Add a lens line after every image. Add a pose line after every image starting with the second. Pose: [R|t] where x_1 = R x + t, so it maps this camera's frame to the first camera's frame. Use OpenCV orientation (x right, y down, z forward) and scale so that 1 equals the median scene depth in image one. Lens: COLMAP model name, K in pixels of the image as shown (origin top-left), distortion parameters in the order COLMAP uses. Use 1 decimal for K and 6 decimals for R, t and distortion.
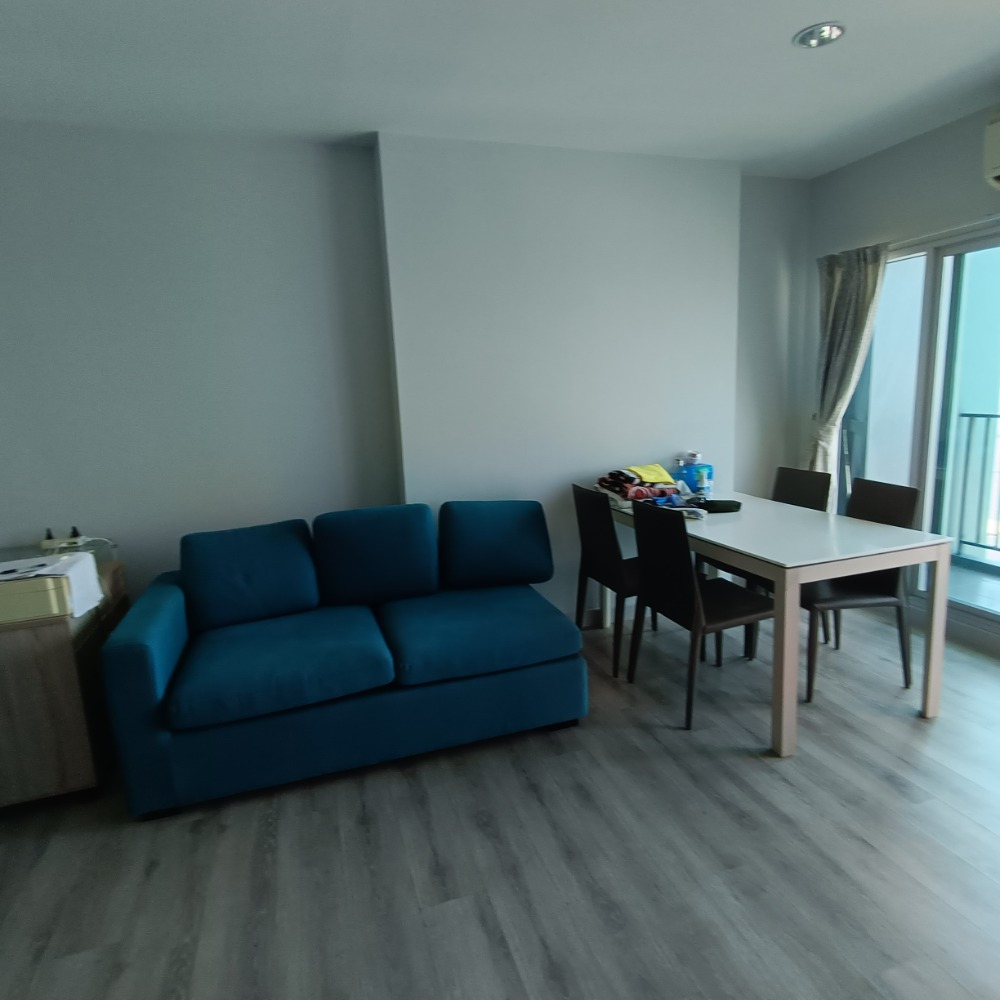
lens RADIAL K [[618.1, 0, 504.7], [0, 618.1, 502.3], [0, 0, 1]] dist [0.016906, -0.008947]
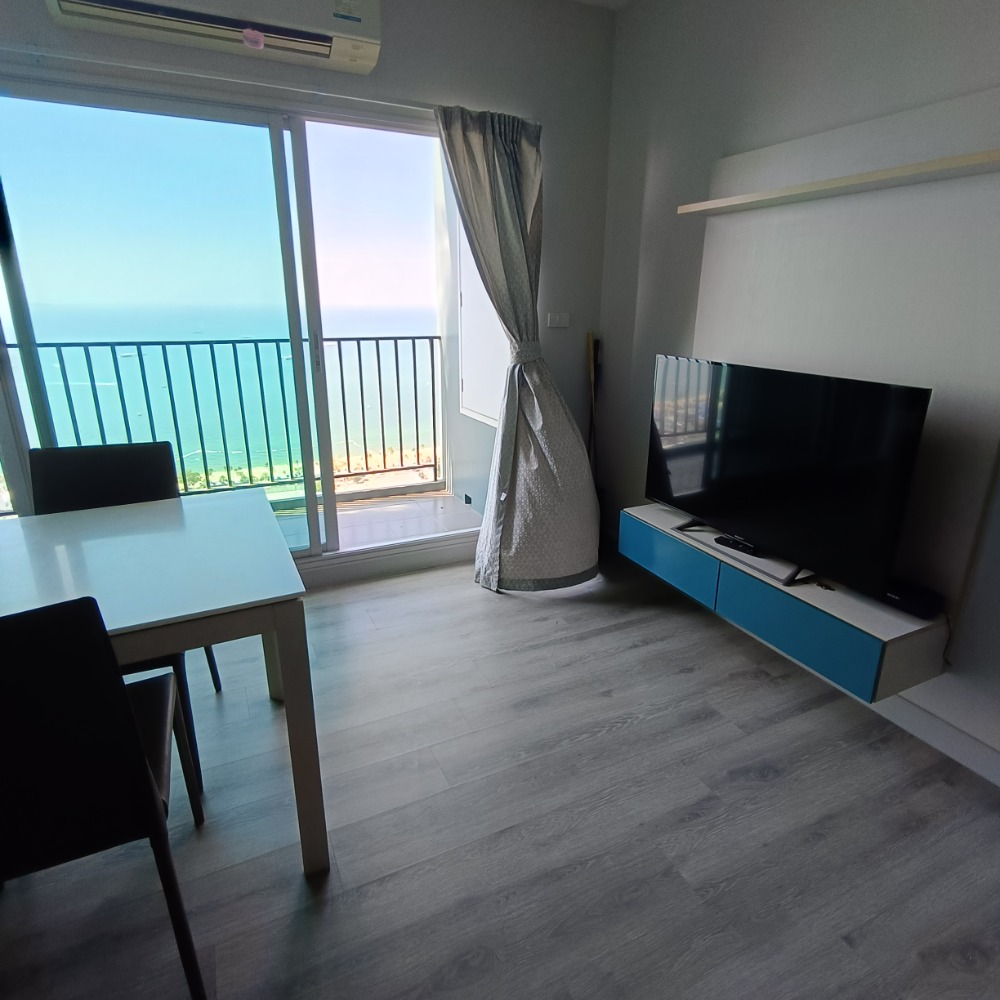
lens RADIAL K [[618.1, 0, 501.6], [0, 618.1, 486.8], [0, 0, 1]] dist [0.016906, -0.008947]
pose [[-0.118231, -0.269357, 0.955755, -0.120394], [0.167502, 0.943304, 0.286568, -0.160213], [-0.978757, 0.193972, -0.066410, 0.917660]]
